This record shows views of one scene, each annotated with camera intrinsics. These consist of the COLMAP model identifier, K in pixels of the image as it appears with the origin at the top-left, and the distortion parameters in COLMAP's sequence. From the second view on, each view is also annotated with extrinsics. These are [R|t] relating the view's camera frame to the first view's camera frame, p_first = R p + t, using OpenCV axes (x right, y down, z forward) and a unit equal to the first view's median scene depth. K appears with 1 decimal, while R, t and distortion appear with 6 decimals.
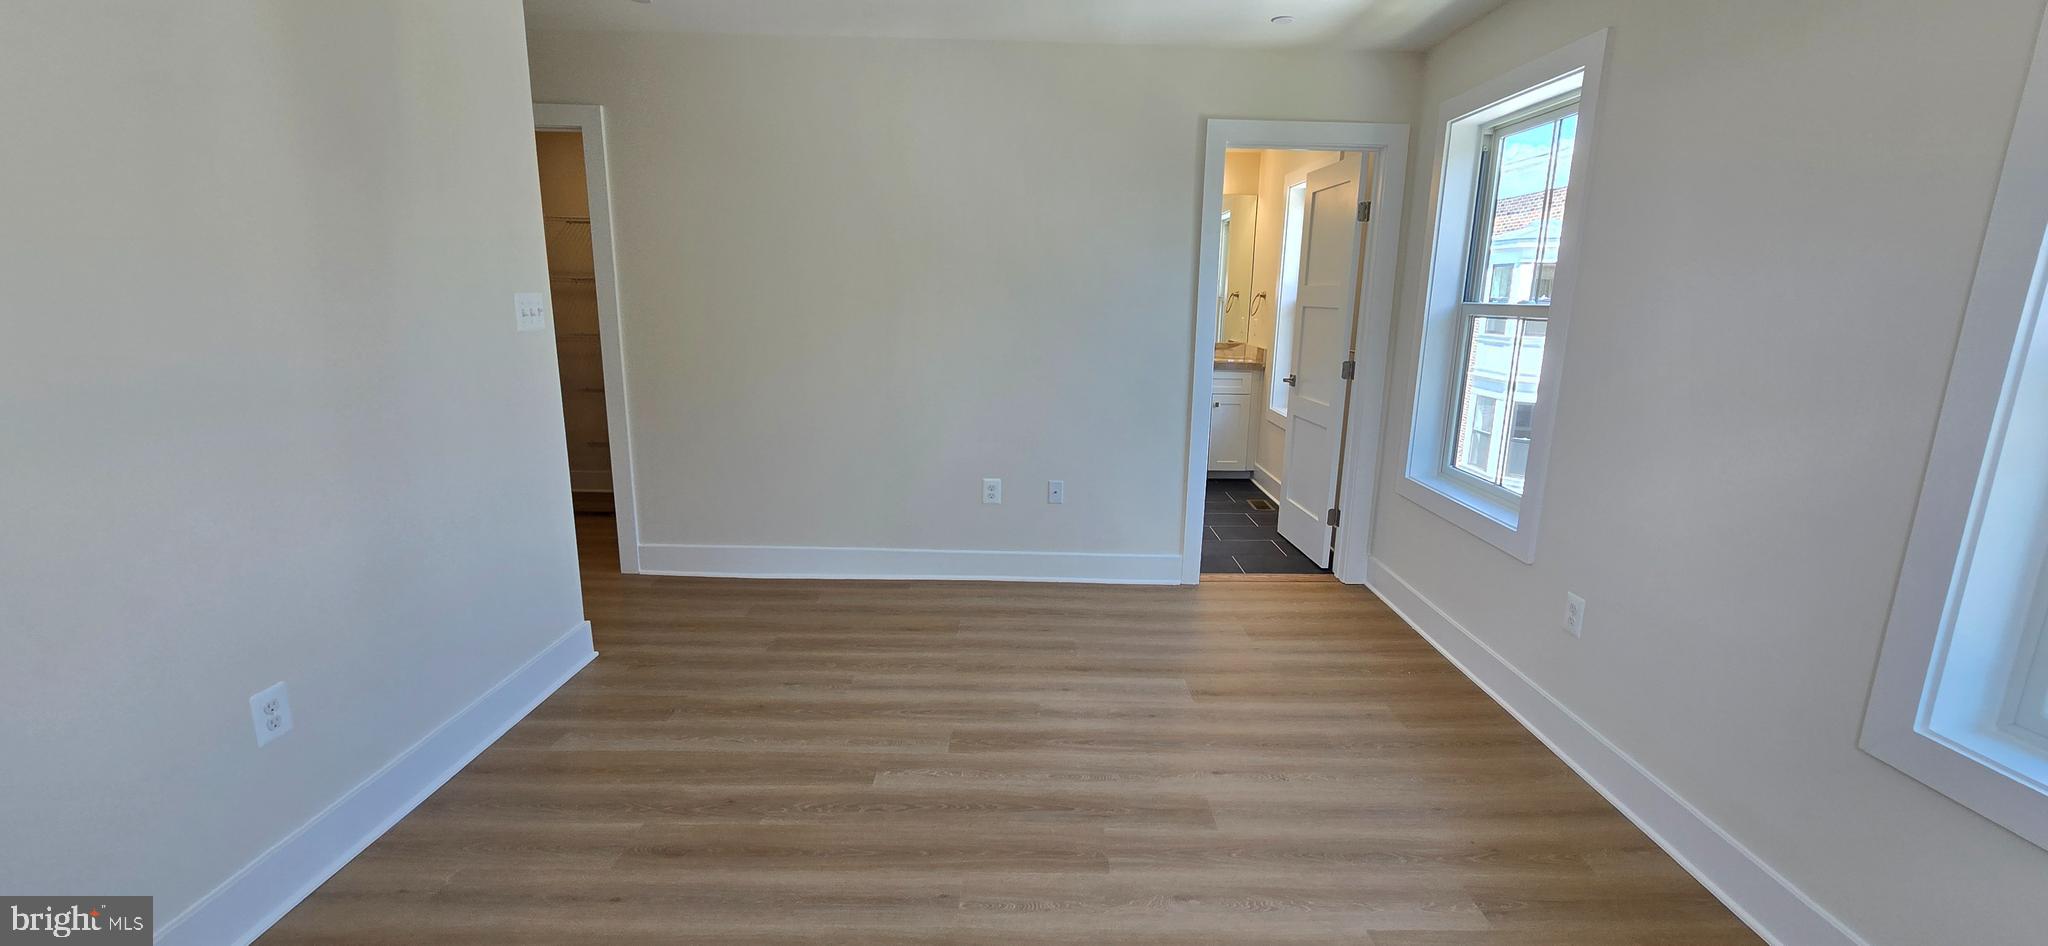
lens RADIAL K [[843.5, 0, 1025.6], [0, 843.5, 471.0], [0, 0, 1]] dist [-0.001677, -0.000189]
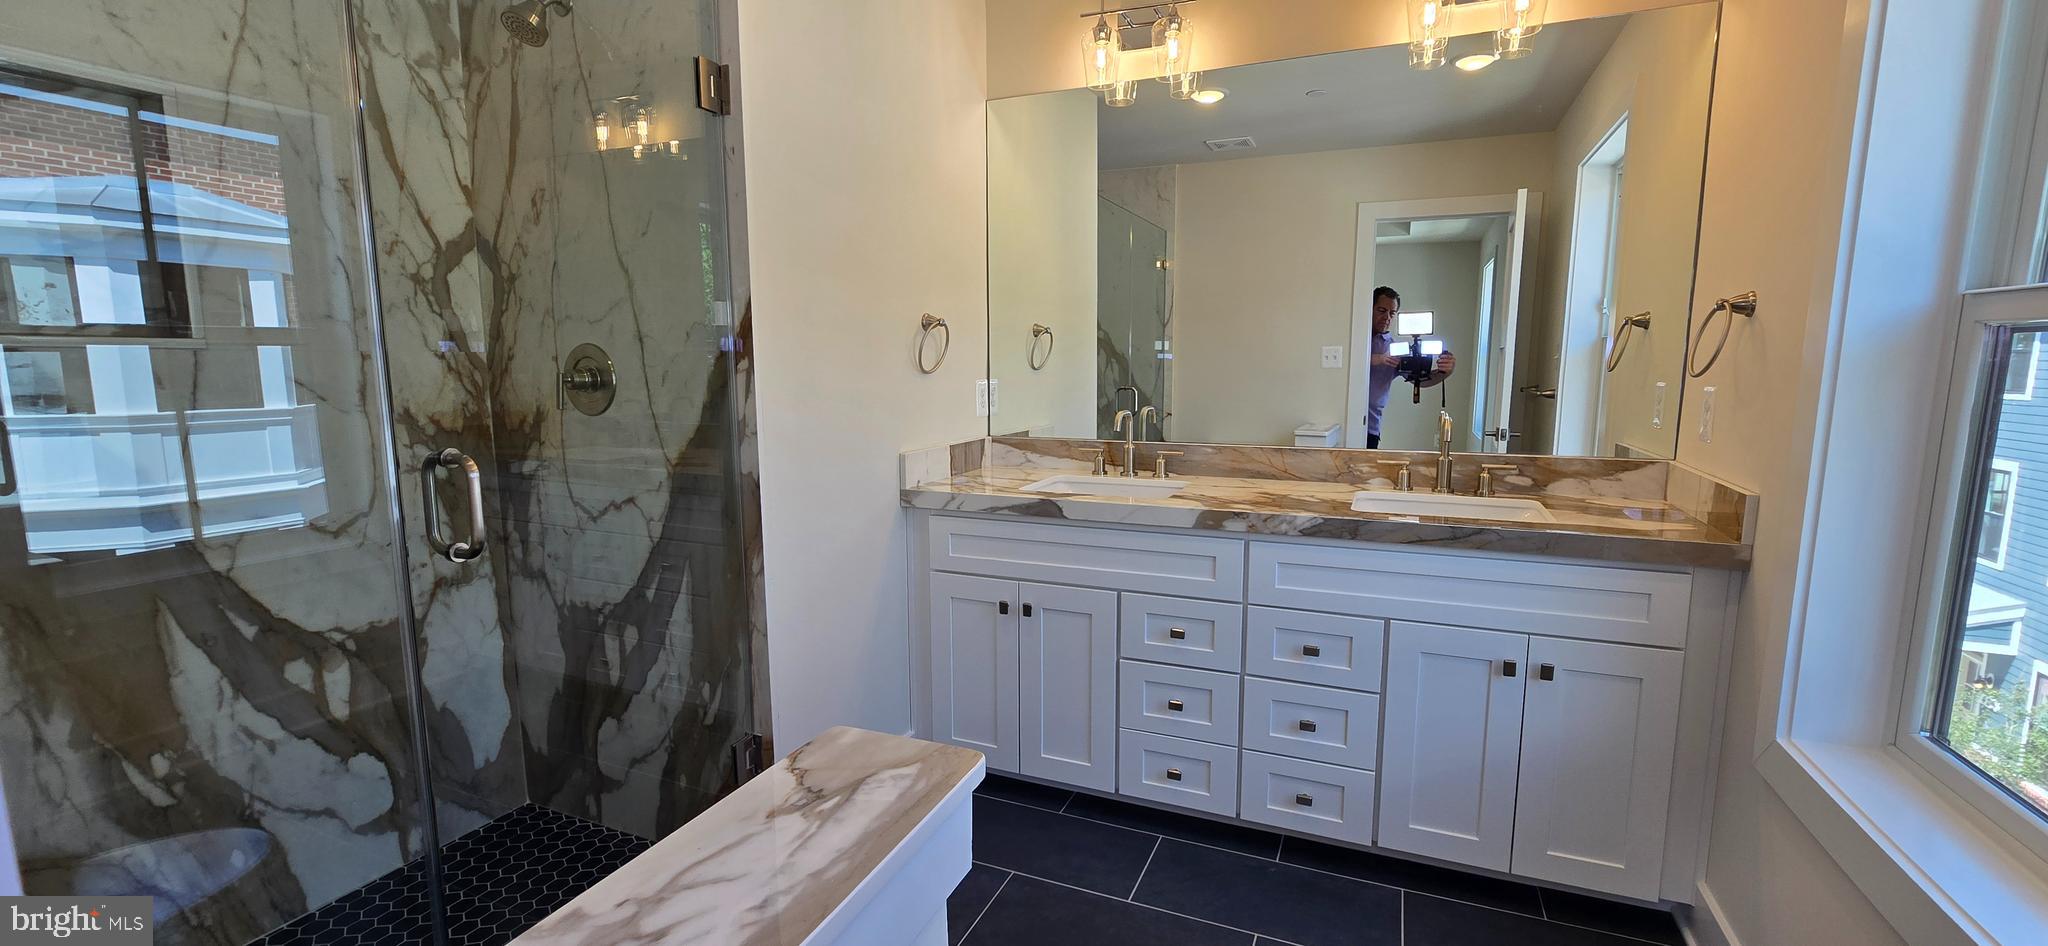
lens RADIAL K [[843.5, 0, 1026.6], [0, 843.5, 479.1], [0, 0, 1]] dist [-0.001677, -0.000189]
pose [[0.916339, 0.039309, -0.398470, 0.173774], [-0.074488, 0.994533, -0.073186, -0.110085], [0.393415, 0.096745, 0.914257, 0.644878]]
